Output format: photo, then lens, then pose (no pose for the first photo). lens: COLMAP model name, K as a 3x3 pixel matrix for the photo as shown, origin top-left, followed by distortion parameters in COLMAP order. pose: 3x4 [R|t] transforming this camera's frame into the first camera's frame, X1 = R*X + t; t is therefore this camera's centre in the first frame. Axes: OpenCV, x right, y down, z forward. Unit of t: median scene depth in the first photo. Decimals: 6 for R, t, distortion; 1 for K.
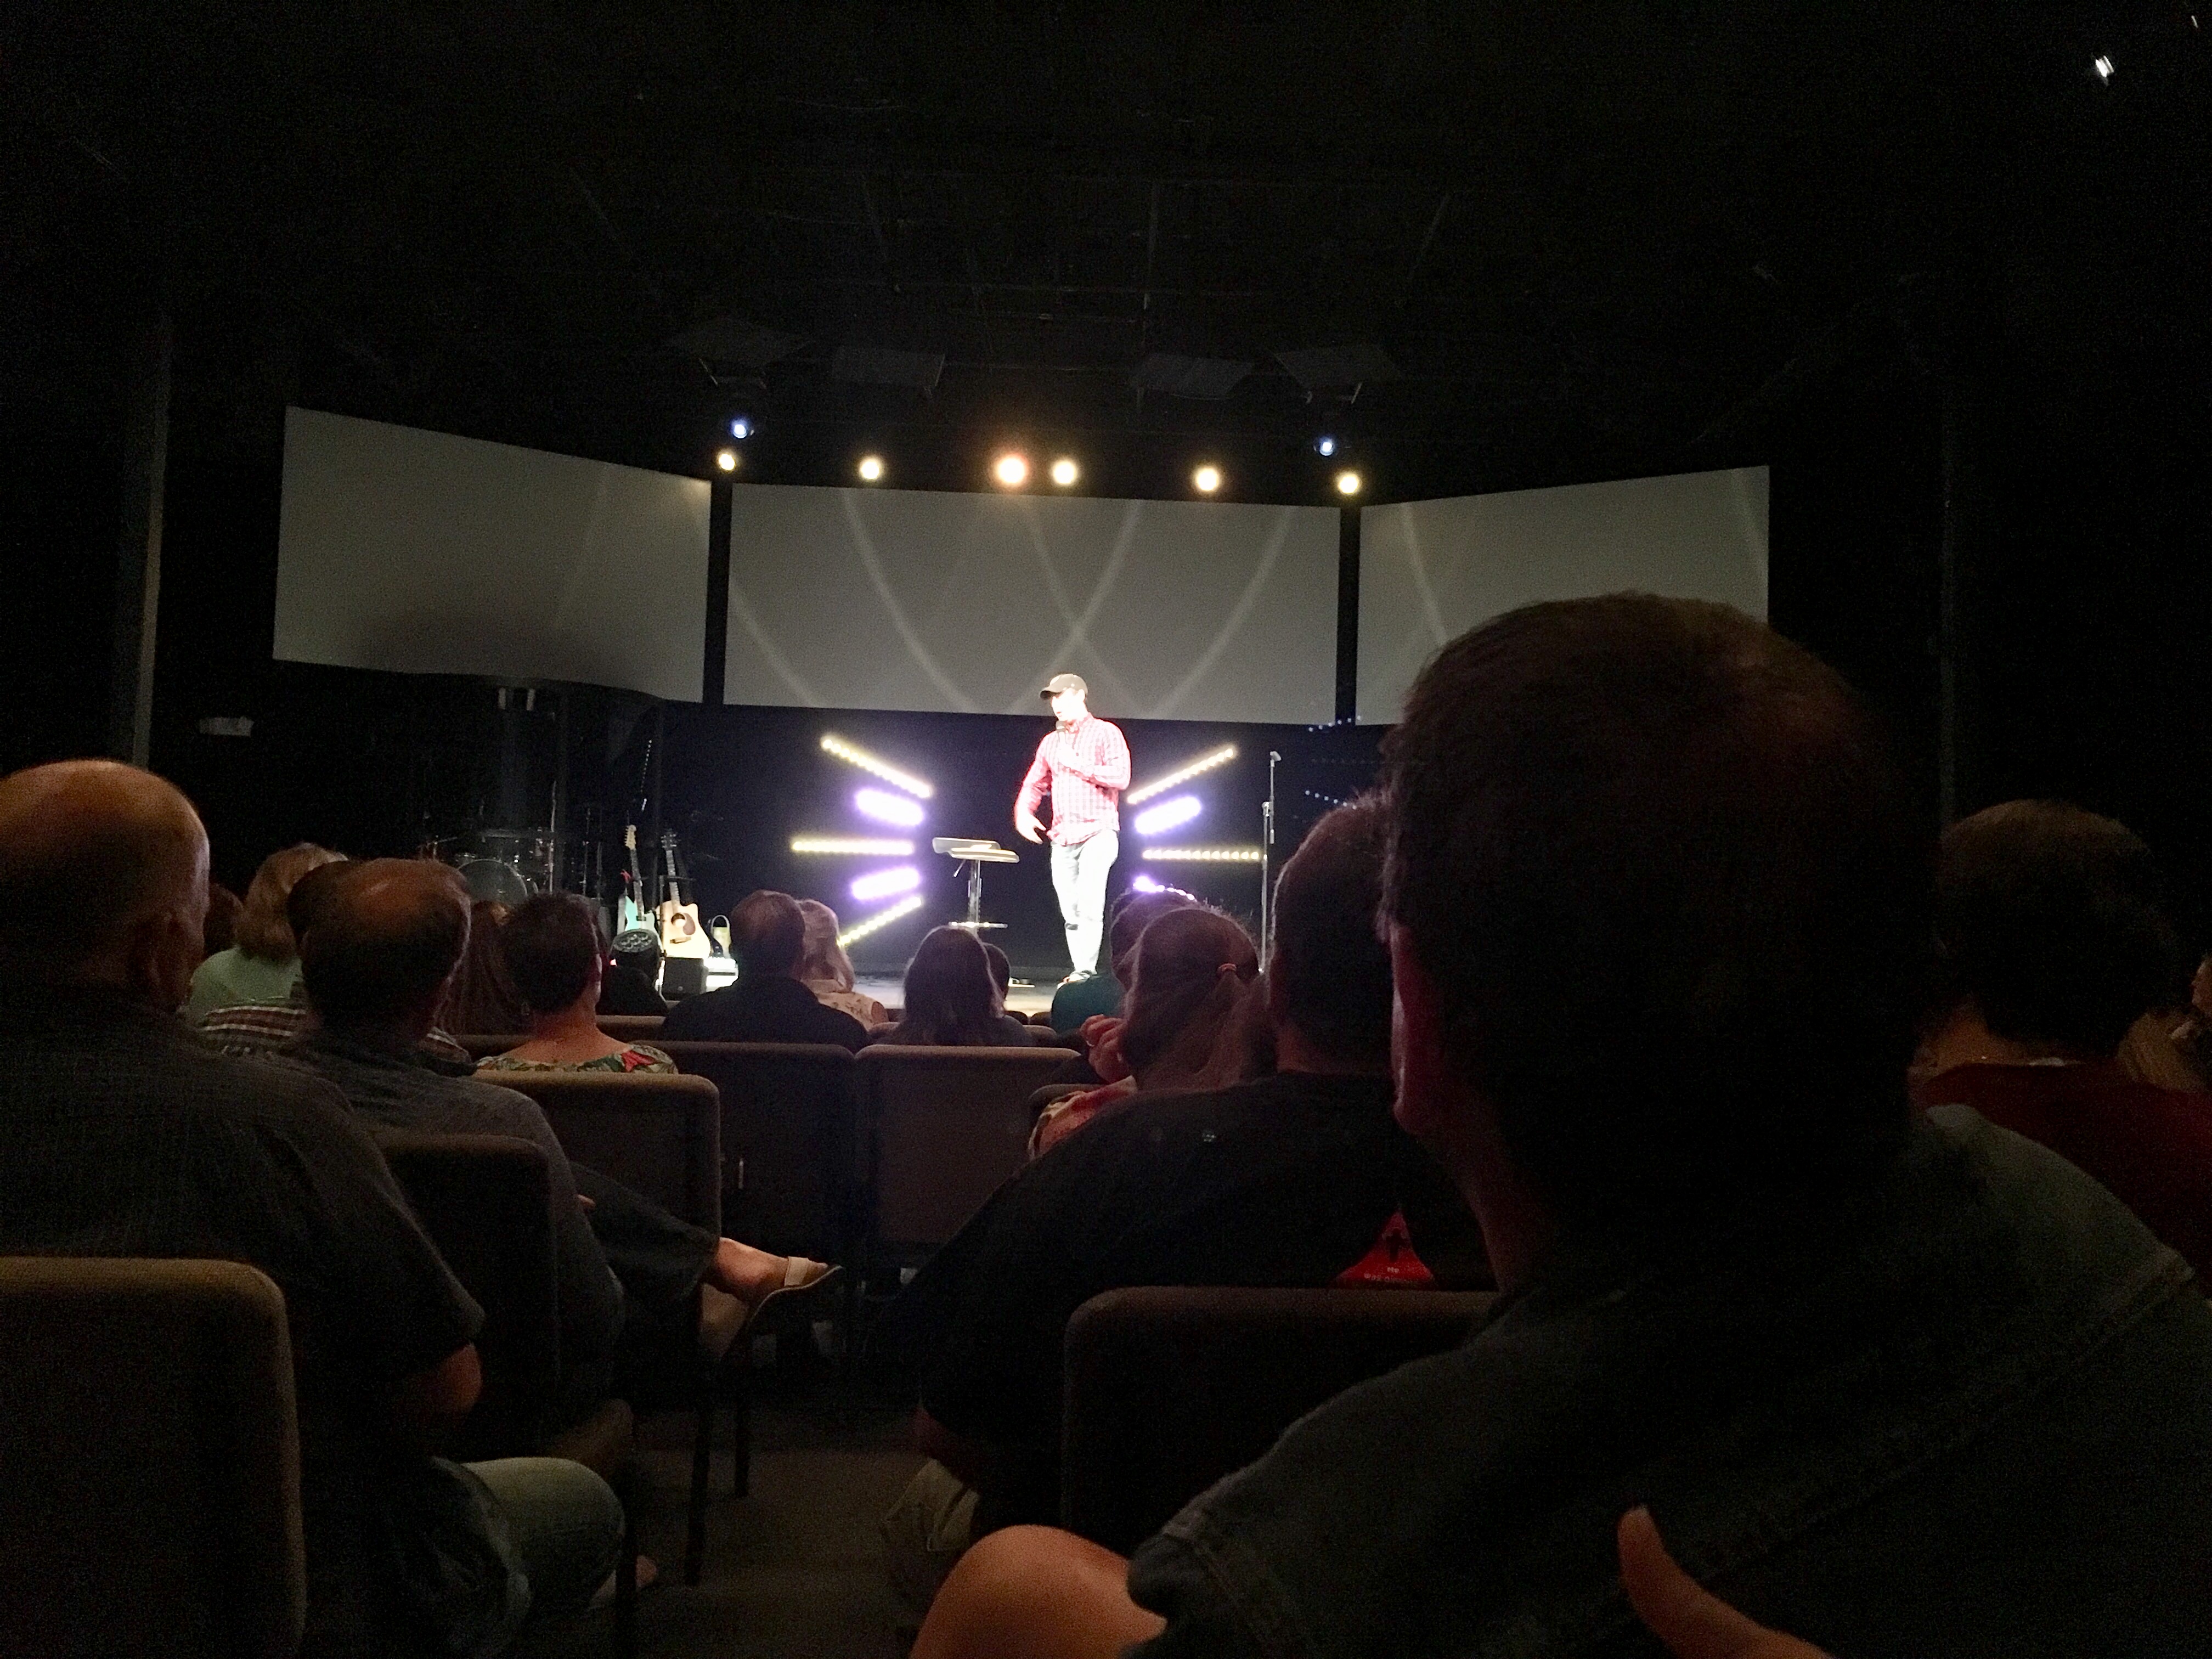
lens RADIAL K [[1887.7, 0, 1114.6], [0, 1887.7, 820.2], [0, 0, 1]] dist [0.015379, -0.003604]
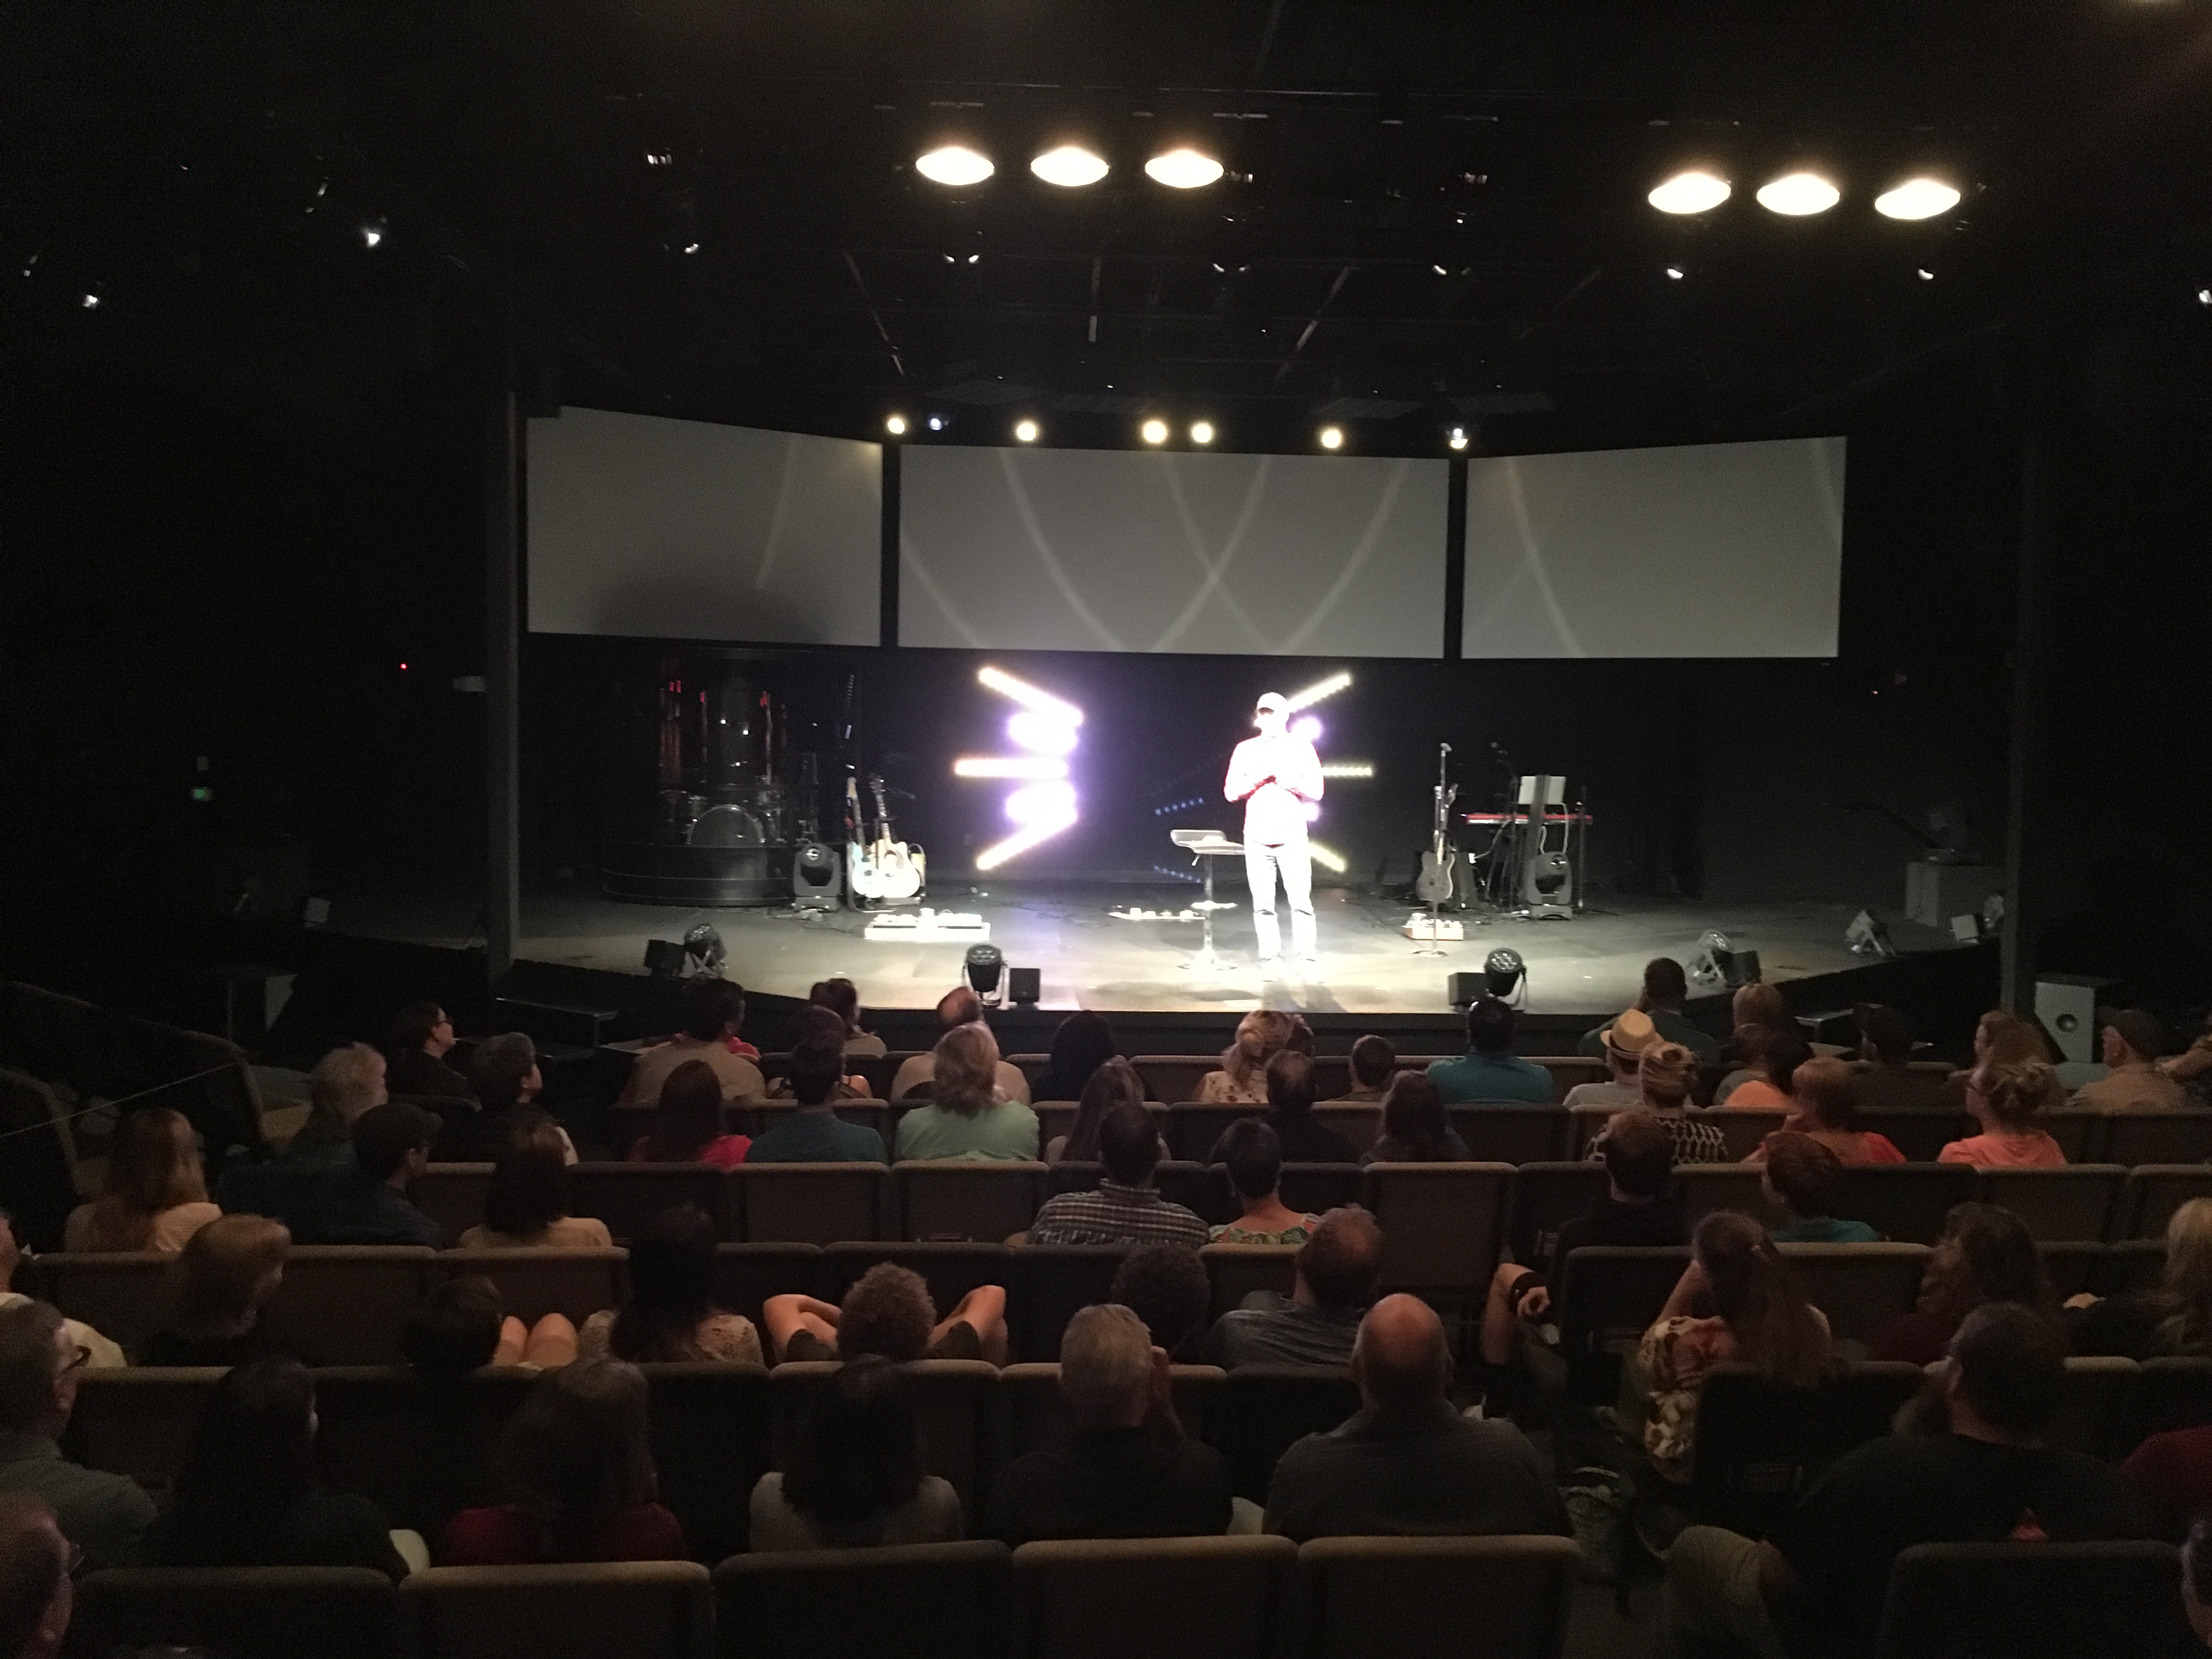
lens RADIAL K [[1887.7, 0, 1098.0], [0, 1887.7, 826.4], [0, 0, 1]] dist [0.015379, -0.003604]
pose [[0.999905, -0.010859, 0.008438, -0.112533], [0.009744, 0.992419, 0.122513, -0.103621], [-0.009704, -0.122419, 0.992431, -0.139839]]
